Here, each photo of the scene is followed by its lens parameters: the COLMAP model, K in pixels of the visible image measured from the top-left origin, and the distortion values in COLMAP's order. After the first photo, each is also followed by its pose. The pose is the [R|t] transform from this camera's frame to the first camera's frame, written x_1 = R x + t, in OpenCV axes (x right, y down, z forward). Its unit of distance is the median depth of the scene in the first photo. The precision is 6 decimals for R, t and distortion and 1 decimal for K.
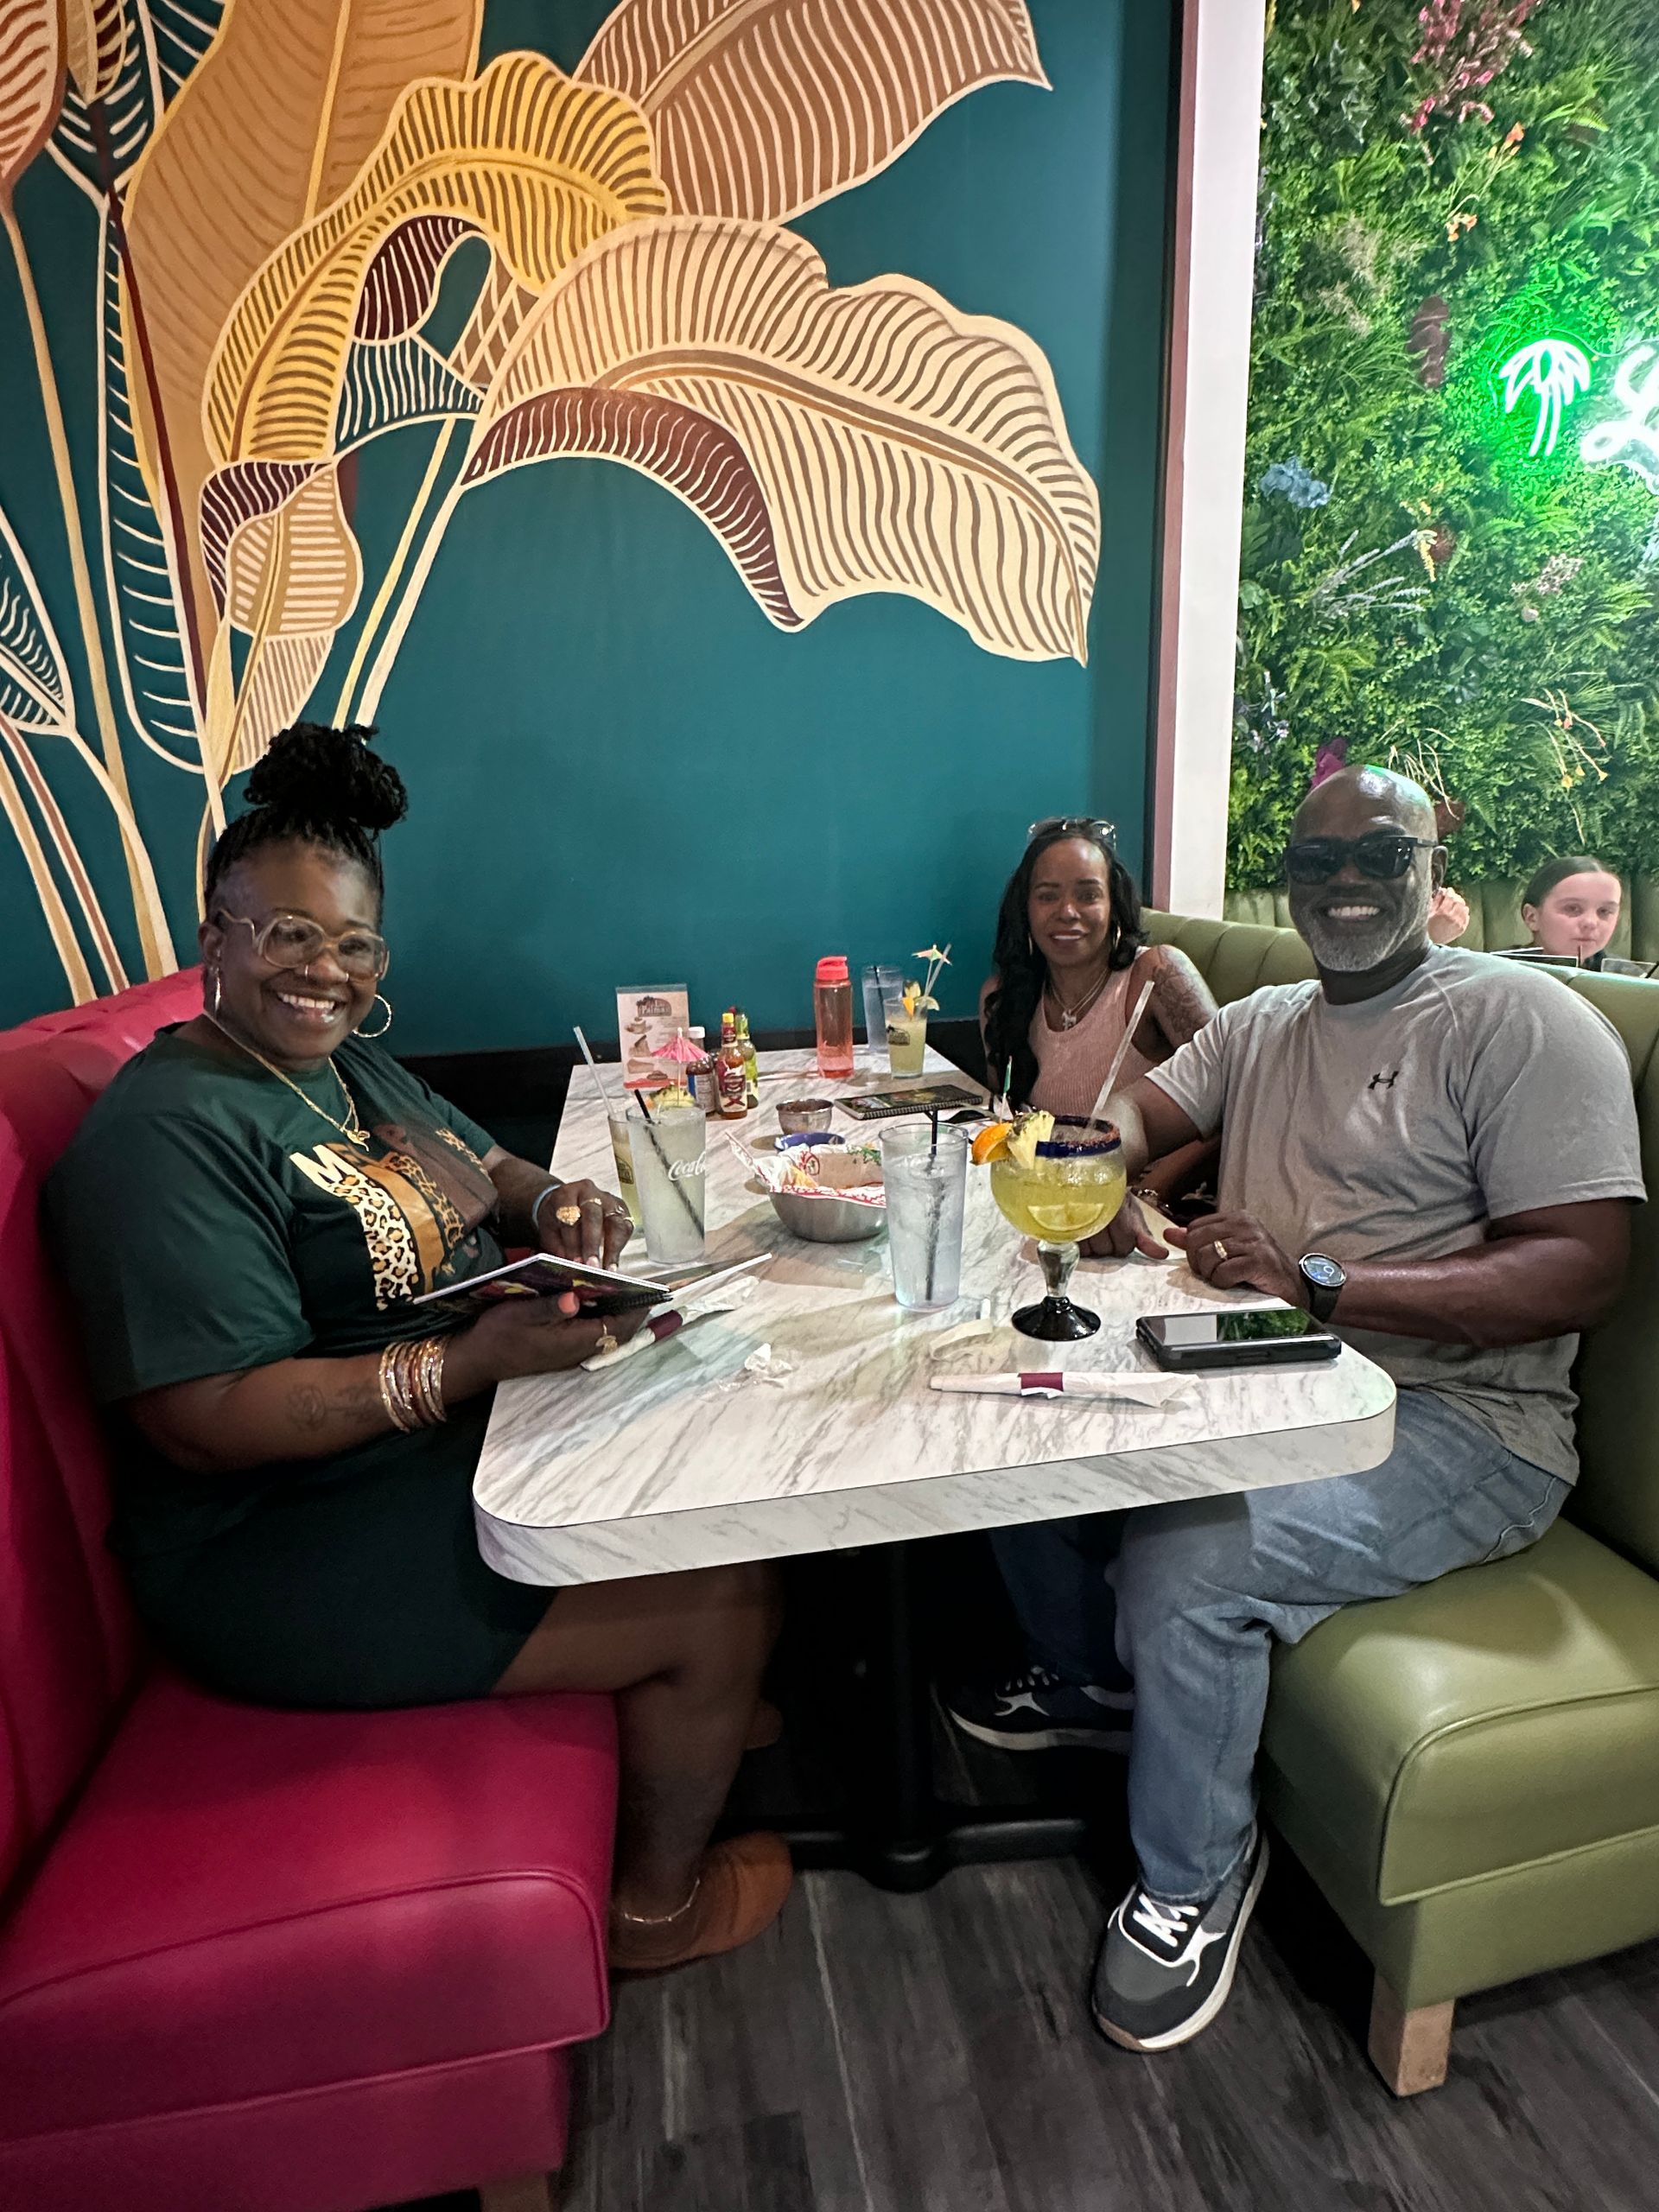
lens RADIAL K [[1140.0, 0, 829.5], [0, 1140.0, 1106.0], [0, 0, 1]] dist [-0.000015, 0.000560]
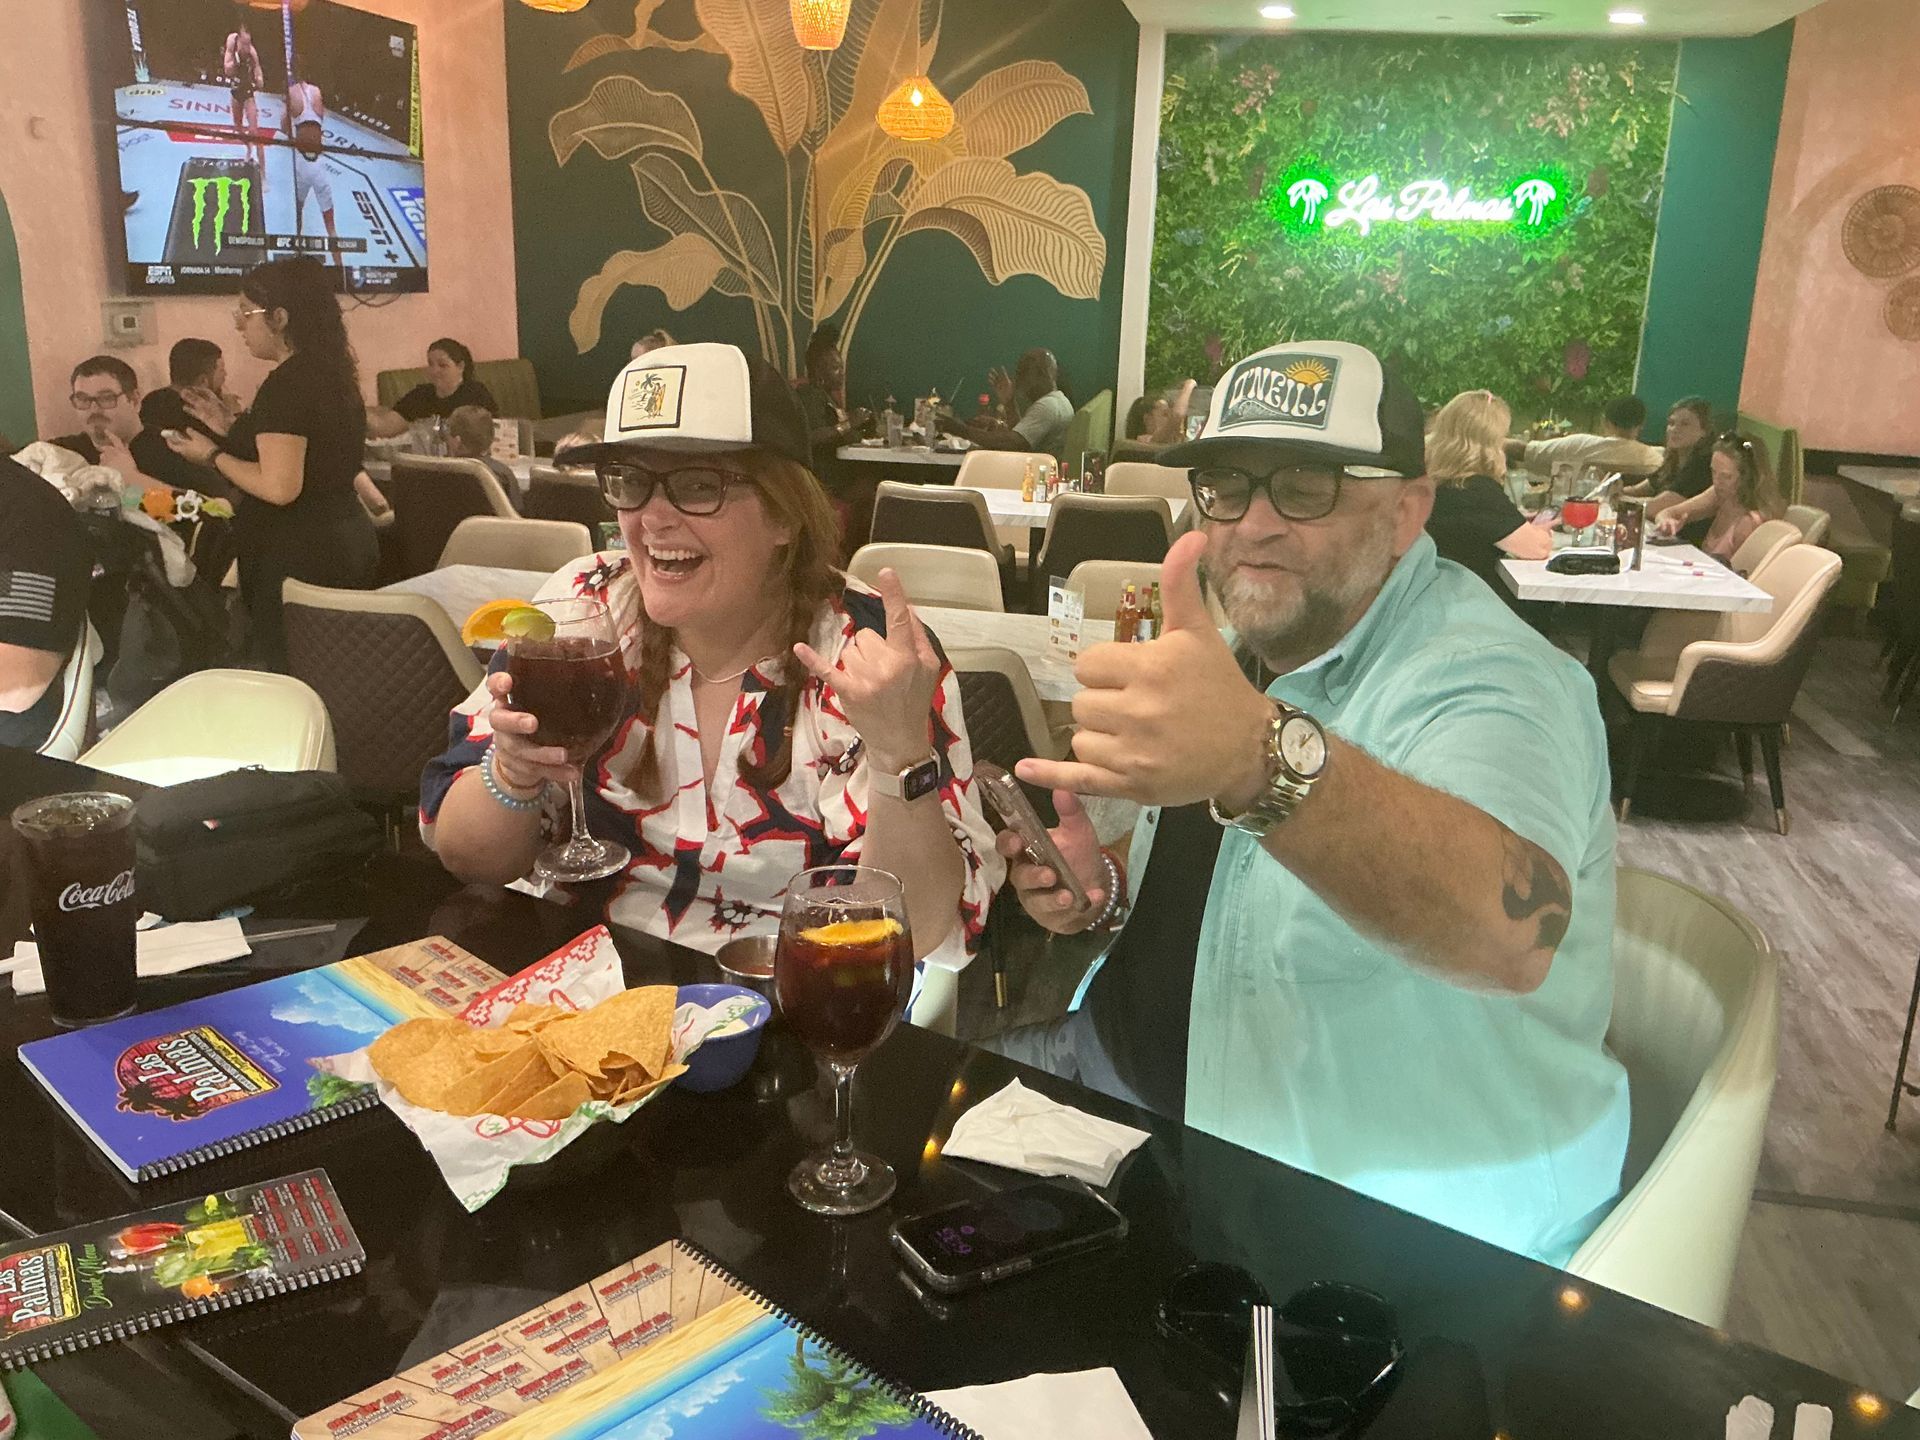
lens RADIAL K [[1748.5, 0, 960.0], [0, 1748.5, 720.0], [0, 0, 1]] dist [0.069713, -0.000744]
pose [[0.917579, 0.162348, -0.362895, 1.793493], [-0.152163, 0.986728, 0.056688, 0.475888], [0.367282, 0.003204, 0.930104, -3.414956]]
